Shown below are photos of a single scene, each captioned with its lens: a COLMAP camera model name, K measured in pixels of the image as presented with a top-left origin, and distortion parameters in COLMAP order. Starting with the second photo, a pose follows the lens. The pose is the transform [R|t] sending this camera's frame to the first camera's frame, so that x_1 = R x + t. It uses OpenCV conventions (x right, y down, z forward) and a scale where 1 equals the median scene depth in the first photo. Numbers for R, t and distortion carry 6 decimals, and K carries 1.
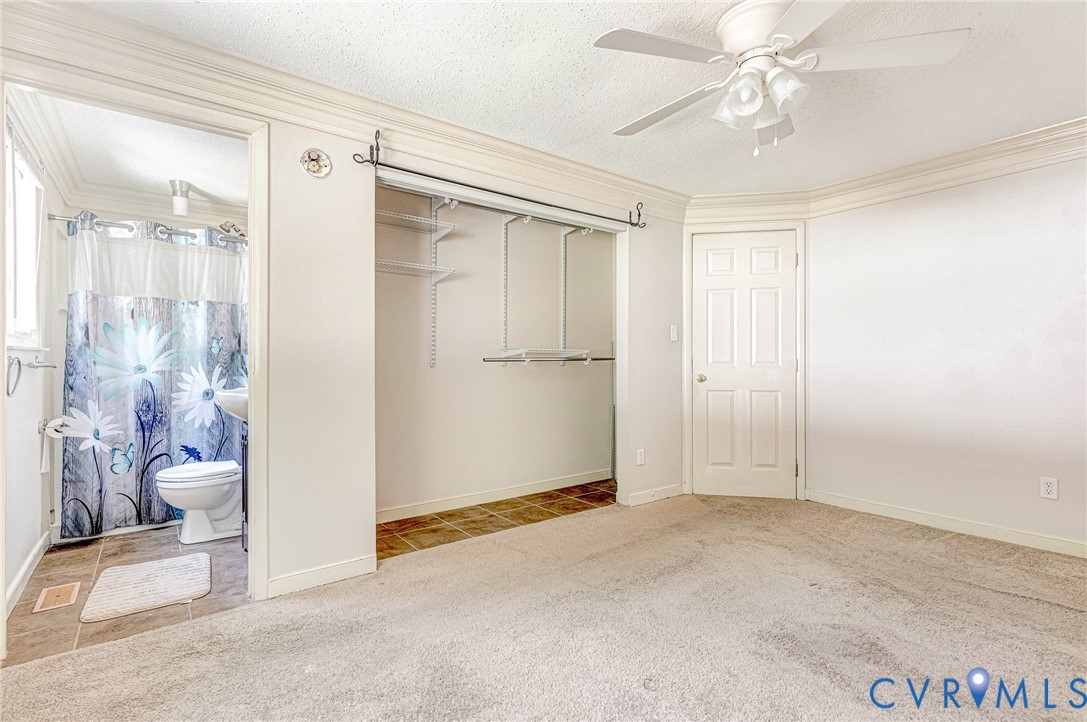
lens RADIAL K [[519.5, 0, 531.8], [0, 519.5, 359.7], [0, 0, 1]] dist [0.014196, -0.000341]
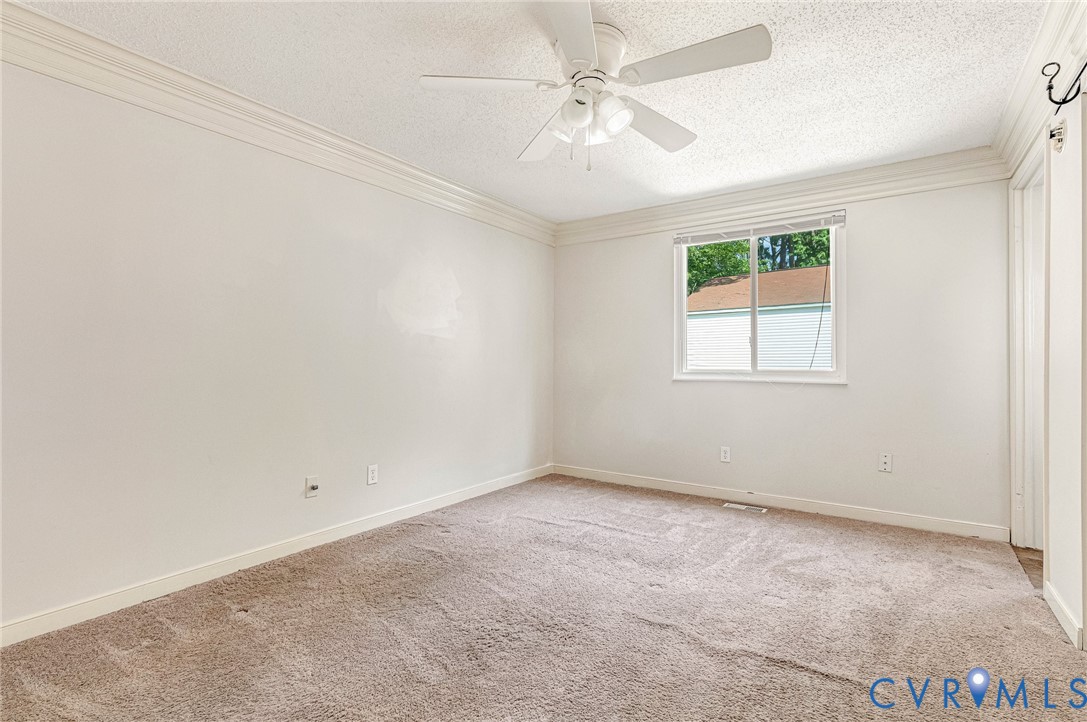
lens RADIAL K [[519.5, 0, 543.8], [0, 519.5, 359.3], [0, 0, 1]] dist [0.014196, -0.000341]
pose [[-0.947294, 0.002203, -0.320357, 0.498709], [0.005422, 0.999943, -0.009159, 0.000539], [0.320319, -0.010414, -0.947252, 1.128950]]
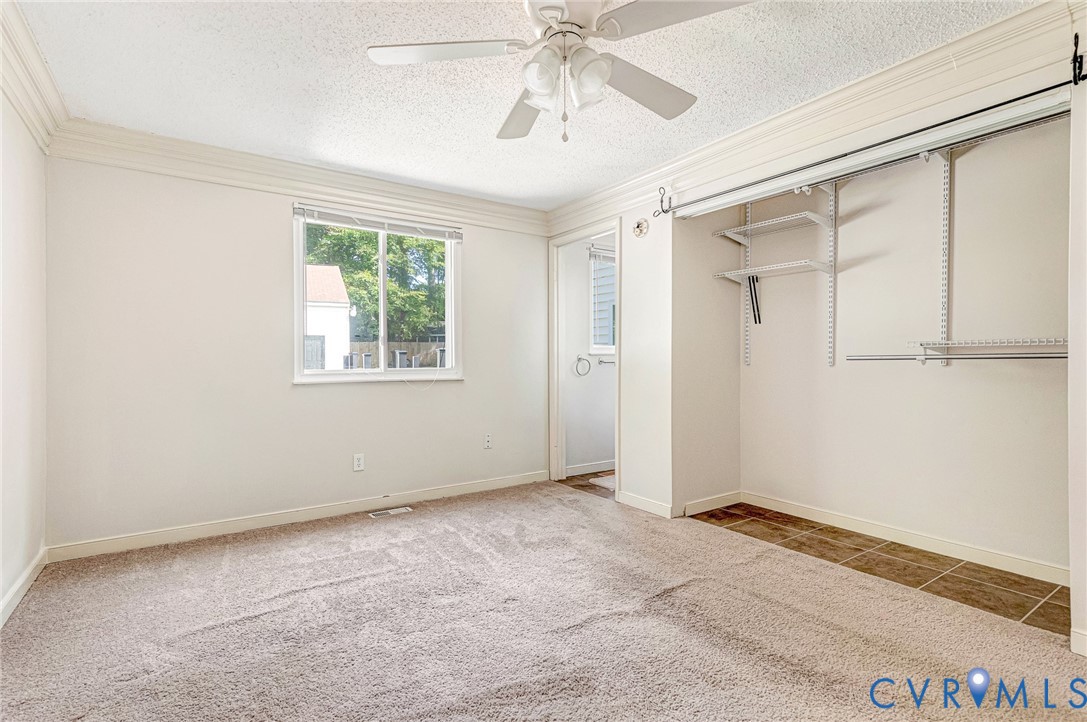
lens RADIAL K [[519.5, 0, 542.5], [0, 519.5, 364.4], [0, 0, 1]] dist [0.014196, -0.000341]
pose [[-0.037938, 0.018228, -0.999114, 0.792383], [0.009015, 0.999799, 0.017898, -0.011228], [0.999239, -0.008328, -0.038095, 0.560495]]
